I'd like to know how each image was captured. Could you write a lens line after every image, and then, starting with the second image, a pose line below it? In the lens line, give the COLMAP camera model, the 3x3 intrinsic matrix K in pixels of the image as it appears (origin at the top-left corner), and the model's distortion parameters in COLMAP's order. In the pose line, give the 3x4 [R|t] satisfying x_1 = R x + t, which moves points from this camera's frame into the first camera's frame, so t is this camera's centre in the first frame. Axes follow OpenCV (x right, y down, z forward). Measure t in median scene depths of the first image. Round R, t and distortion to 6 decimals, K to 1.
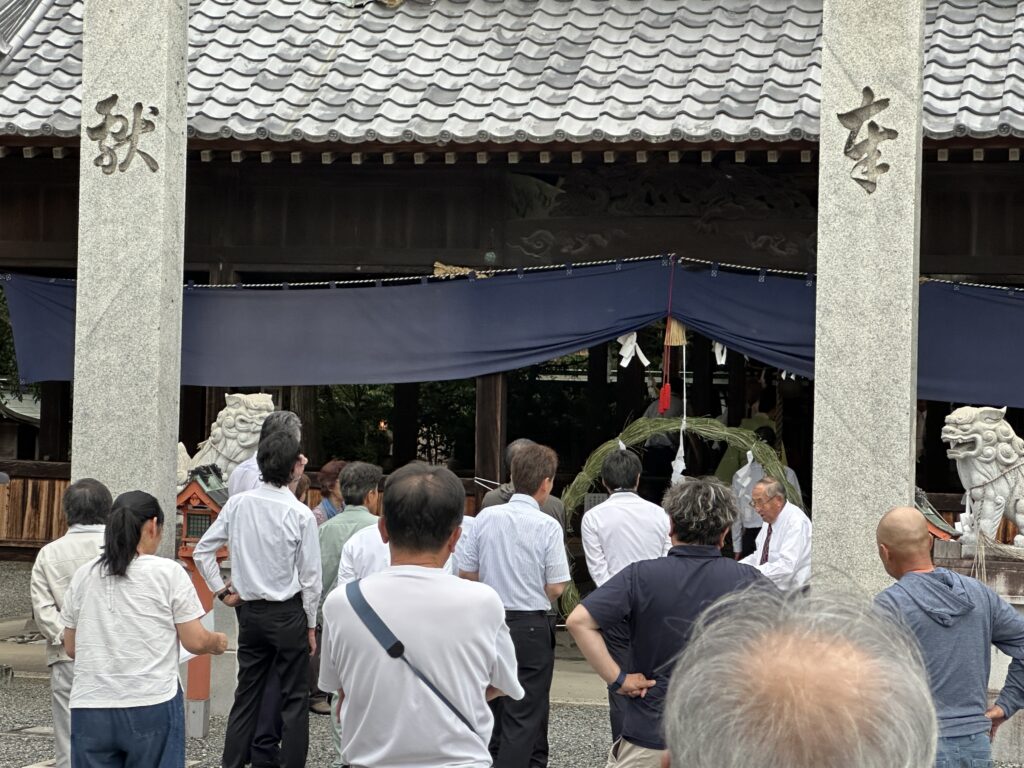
lens RADIAL K [[2556.2, 0, 512.0], [0, 2556.2, 384.0], [0, 0, 1]] dist [-0.502114, 0.135575]
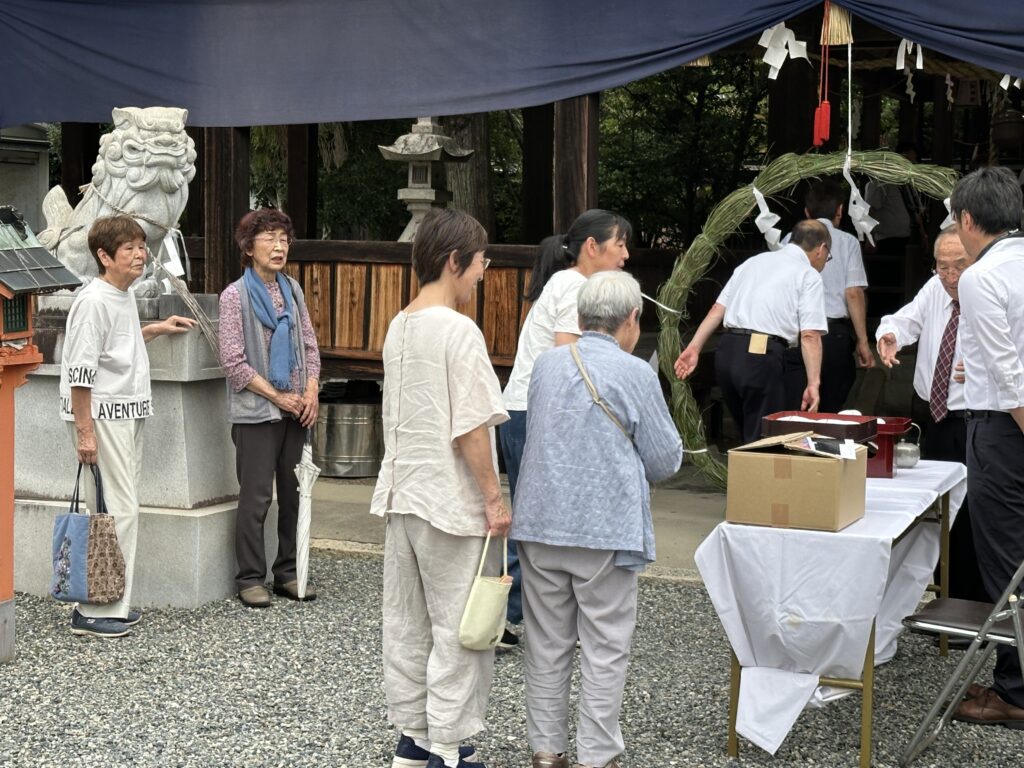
lens RADIAL K [[1956.8, 0, 512.0], [0, 1956.8, 384.0], [0, 0, 1]] dist [0.200863, 0.381831]
pose [[0.990050, -0.000608, -0.140713, 0.052760], [0.013074, 0.996062, 0.087686, 0.027765], [0.140105, -0.088653, 0.986160, 0.458402]]
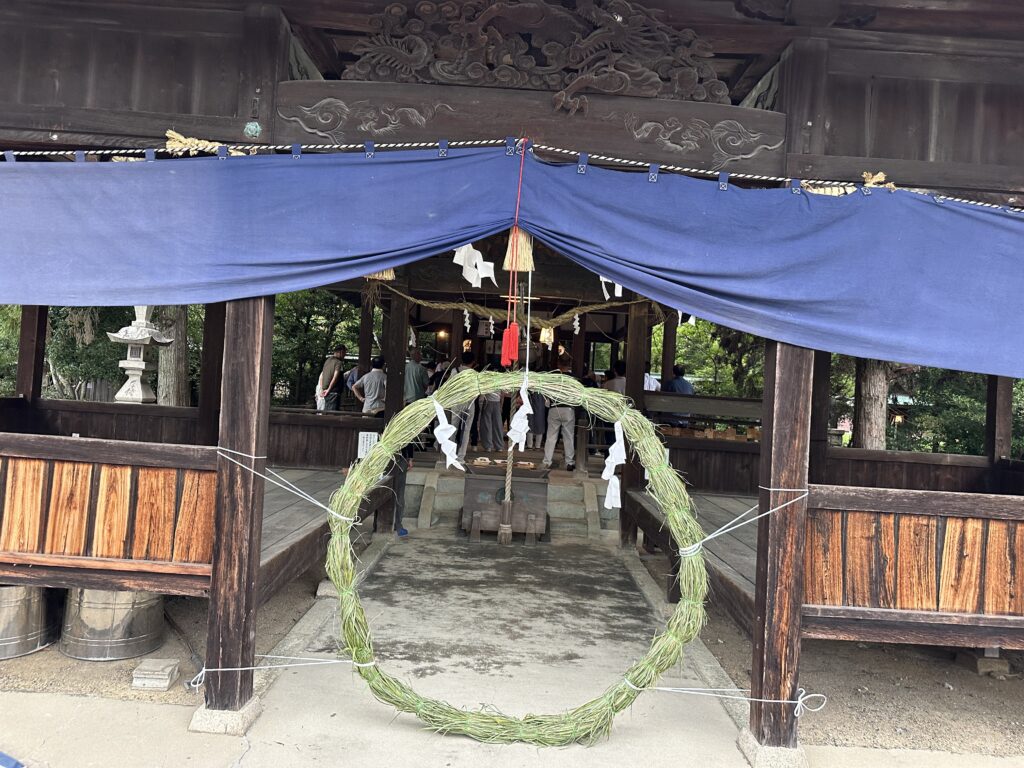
lens RADIAL K [[718.5, 0, 512.0], [0, 718.5, 384.0], [0, 0, 1]] dist [0.054404, -0.092052]
pose [[0.966488, 0.035188, 0.254290, 0.012044], [-0.039771, 0.999126, 0.012900, 0.014154], [-0.253614, -0.022581, 0.967042, 0.807045]]
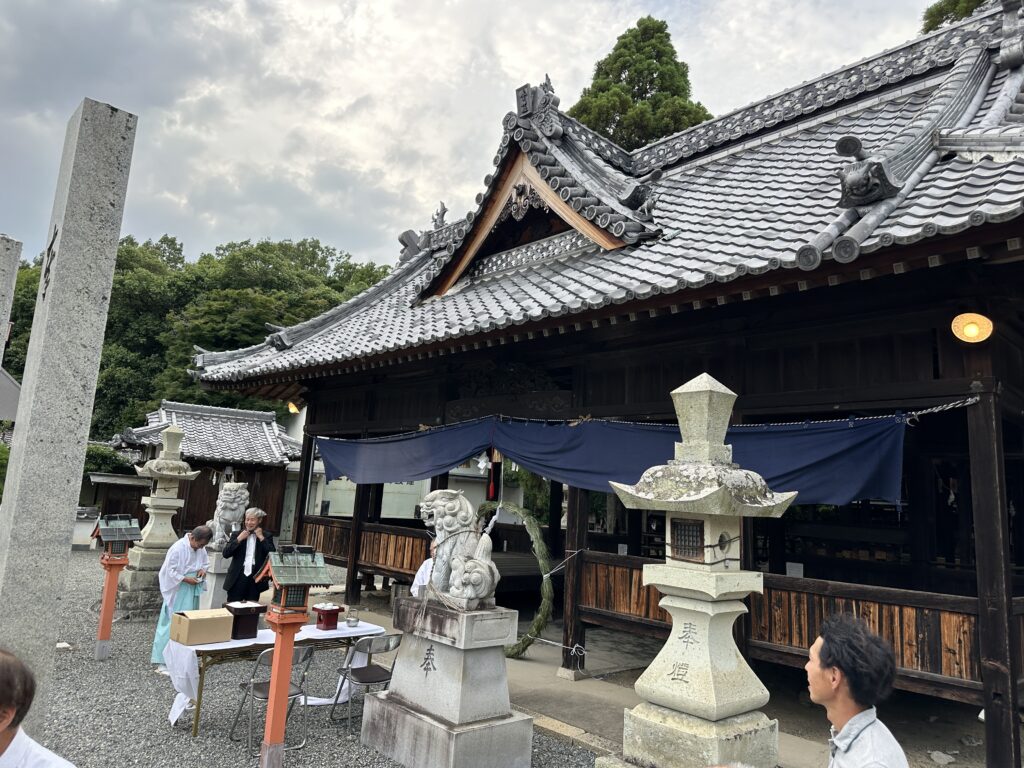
lens RADIAL K [[718.5, 0, 512.0], [0, 718.5, 384.0], [0, 0, 1]] dist [0.054404, -0.092052]
pose [[0.833924, -0.062348, -0.548346, 0.367678], [-0.029592, 0.987117, -0.157240, 0.010915], [0.551085, 0.147353, 0.821336, 0.563629]]
